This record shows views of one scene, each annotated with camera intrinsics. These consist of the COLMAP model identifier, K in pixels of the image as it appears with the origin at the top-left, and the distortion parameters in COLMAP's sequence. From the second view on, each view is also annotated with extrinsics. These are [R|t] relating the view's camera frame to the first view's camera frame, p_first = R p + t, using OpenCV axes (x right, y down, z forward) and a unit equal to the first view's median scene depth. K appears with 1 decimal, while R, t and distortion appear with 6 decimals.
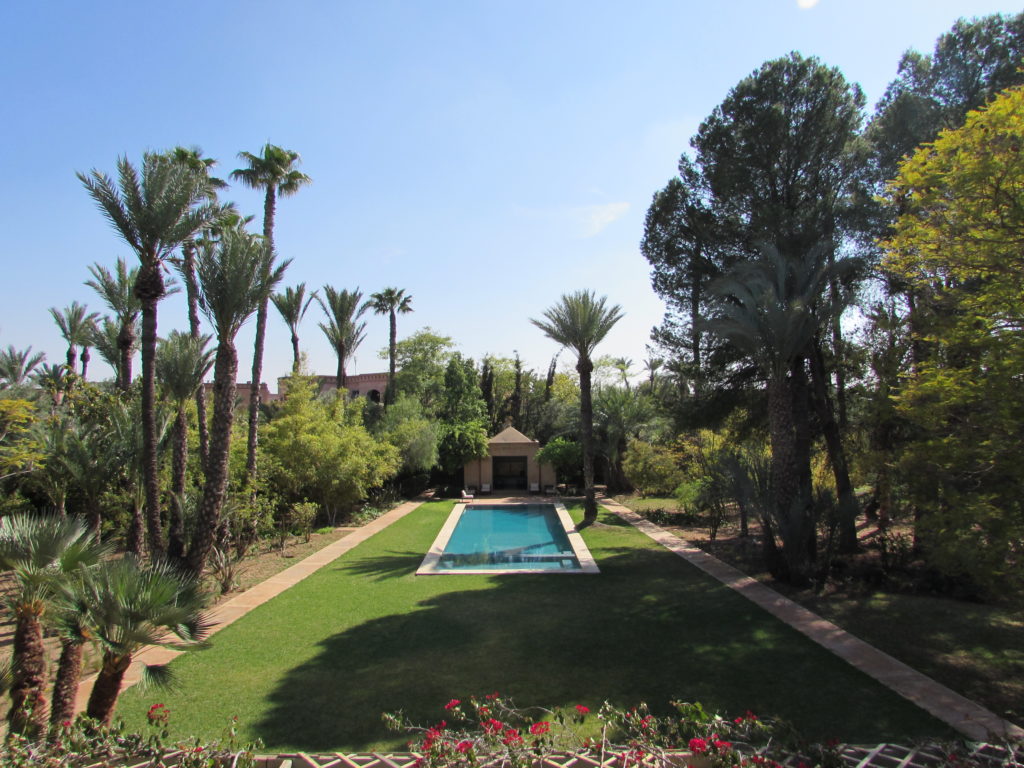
lens RADIAL K [[719.8, 0, 510.9], [0, 719.8, 385.3], [0, 0, 1]] dist [-0.042408, 0.015407]
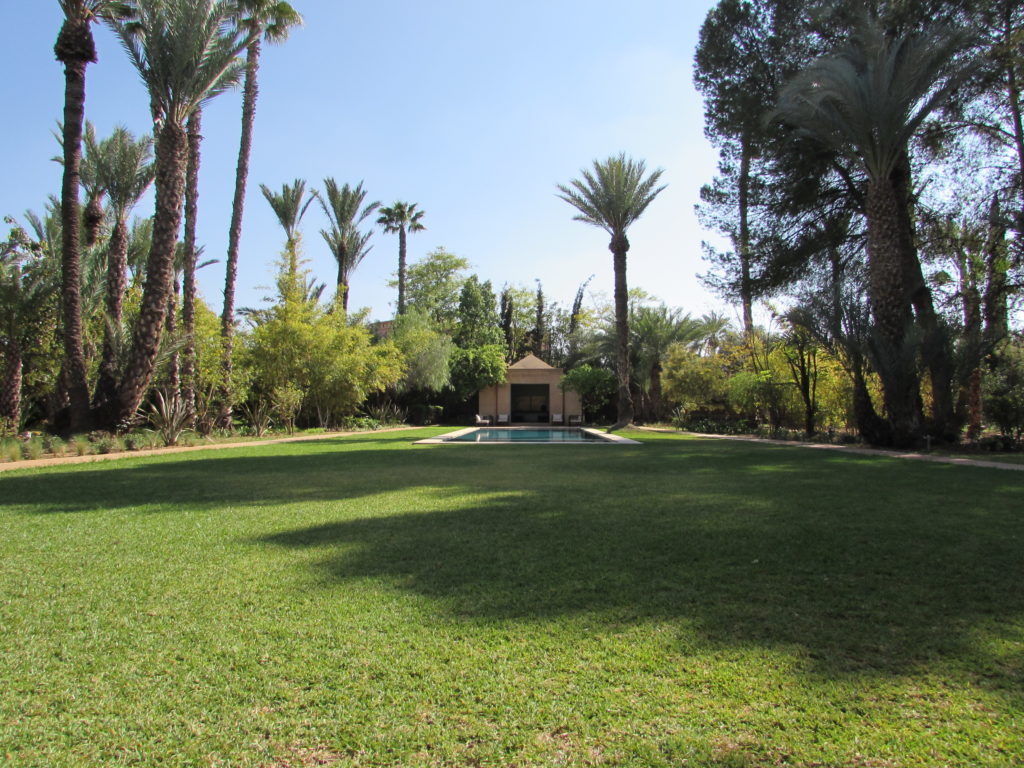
lens RADIAL K [[719.8, 0, 510.9], [0, 719.8, 385.3], [0, 0, 1]] dist [-0.042408, 0.015407]
pose [[0.999565, 0.009672, -0.027878, -0.000683], [-0.009797, 0.999943, -0.004358, 0.118048], [0.027834, 0.004629, 0.999602, 0.117781]]
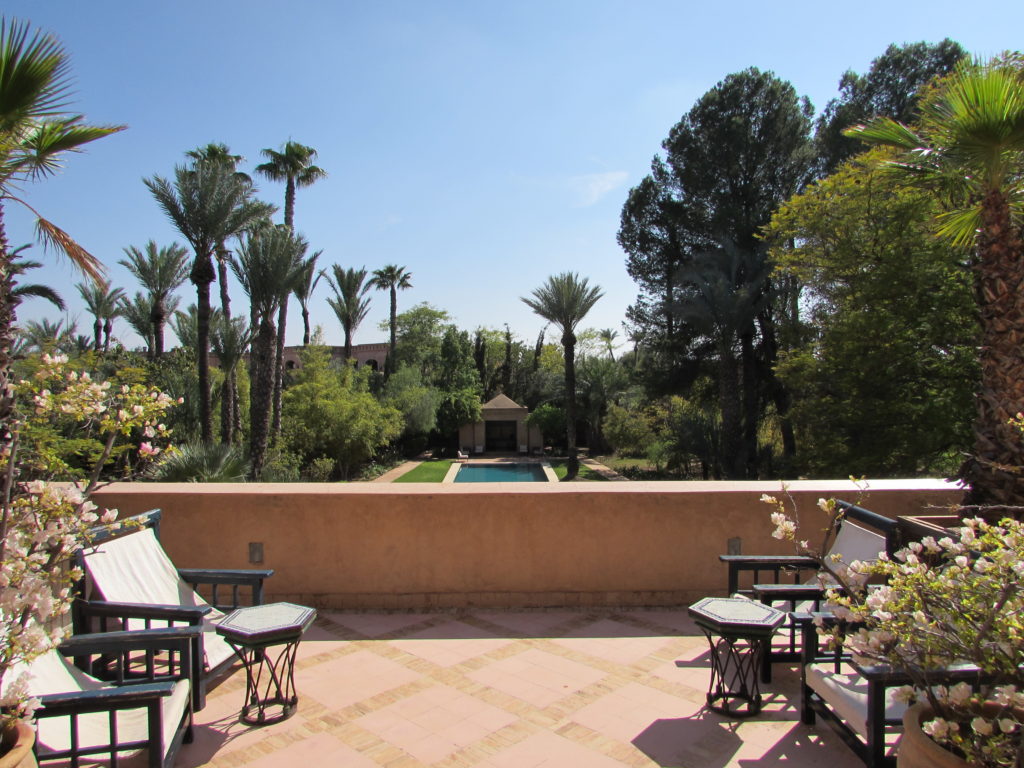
lens RADIAL K [[719.8, 0, 510.9], [0, 719.8, 385.3], [0, 0, 1]] dist [-0.042408, 0.015407]
pose [[0.999860, 0.003946, 0.016248, -0.005190], [-0.004633, 0.999086, 0.042500, -0.002333], [-0.016066, -0.042570, 0.998964, -0.106646]]
